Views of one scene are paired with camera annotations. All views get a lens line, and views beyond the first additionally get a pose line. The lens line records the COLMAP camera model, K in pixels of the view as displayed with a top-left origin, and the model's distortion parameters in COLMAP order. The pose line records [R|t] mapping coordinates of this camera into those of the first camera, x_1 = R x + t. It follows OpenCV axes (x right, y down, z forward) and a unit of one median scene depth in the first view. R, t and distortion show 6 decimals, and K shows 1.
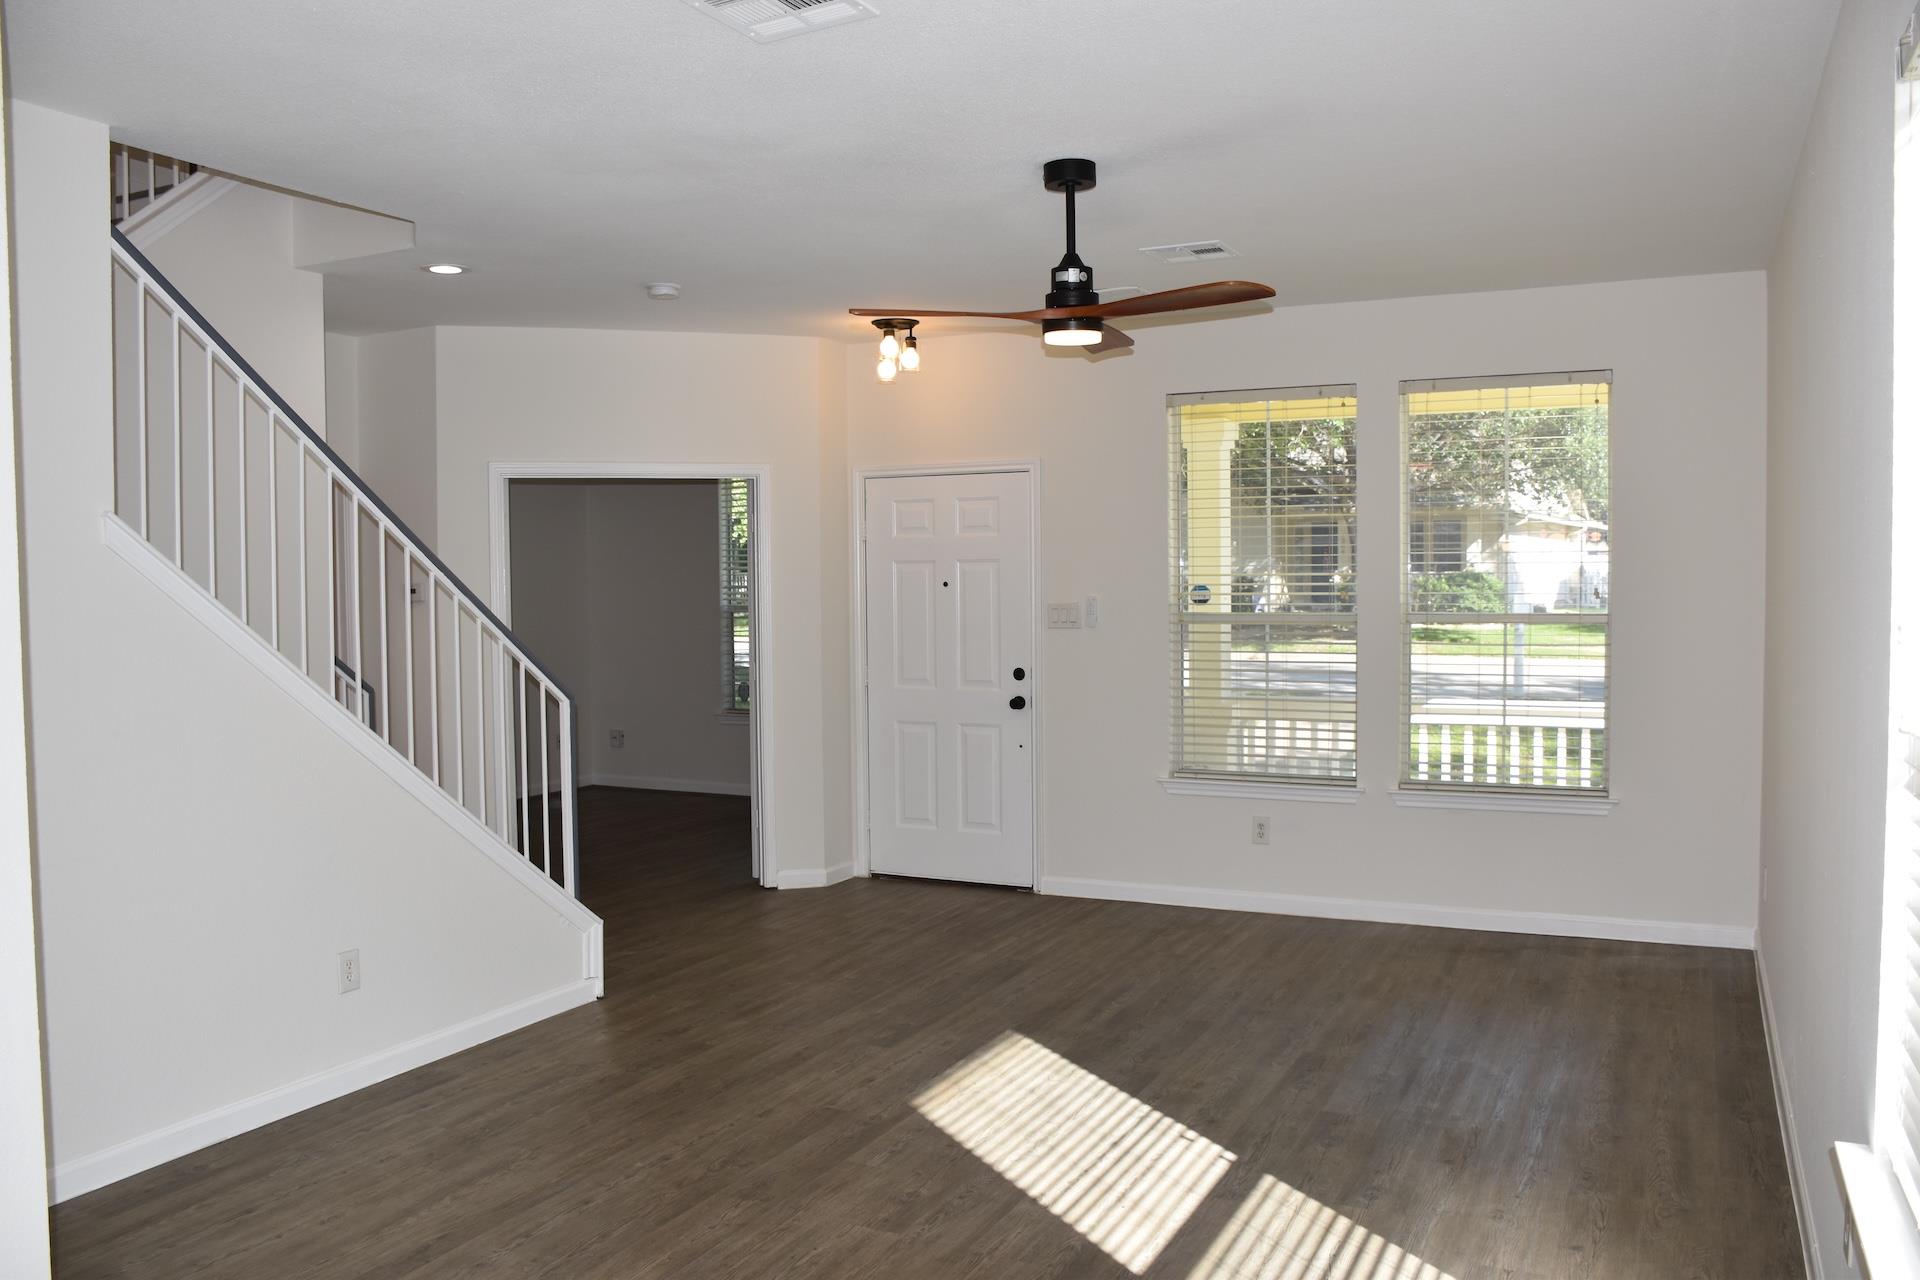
lens RADIAL K [[1493.9, 0, 971.5], [0, 1493.9, 639.4], [0, 0, 1]] dist [-0.056470, 0.012384]
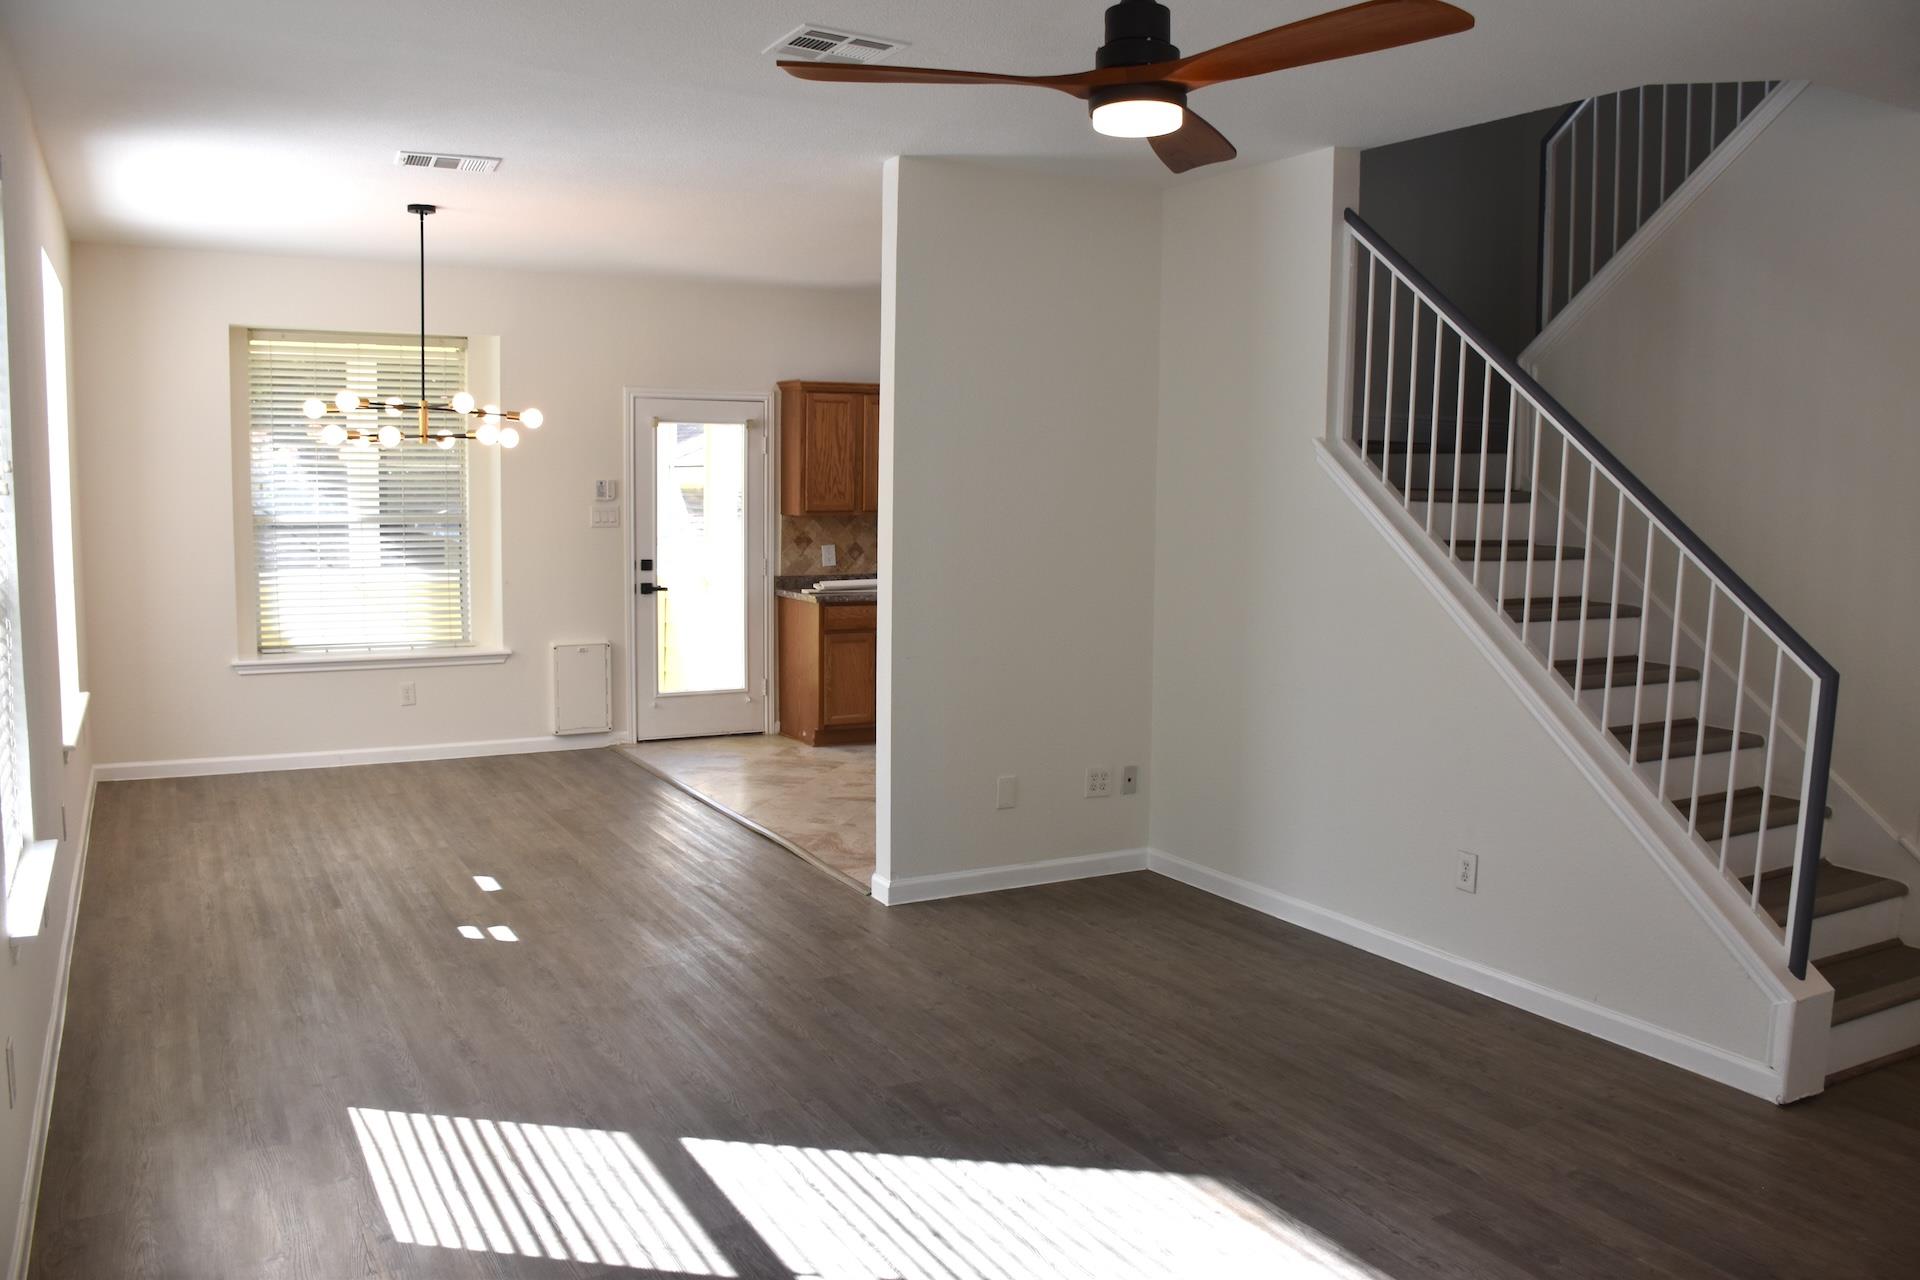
lens RADIAL K [[1493.9, 0, 967.6], [0, 1493.9, 644.5], [0, 0, 1]] dist [-0.056470, 0.012384]
pose [[-0.553141, 0.090236, -0.828186, 0.706234], [-0.040906, 0.989976, 0.135184, -0.070346], [0.832083, 0.108653, -0.543905, 1.411766]]
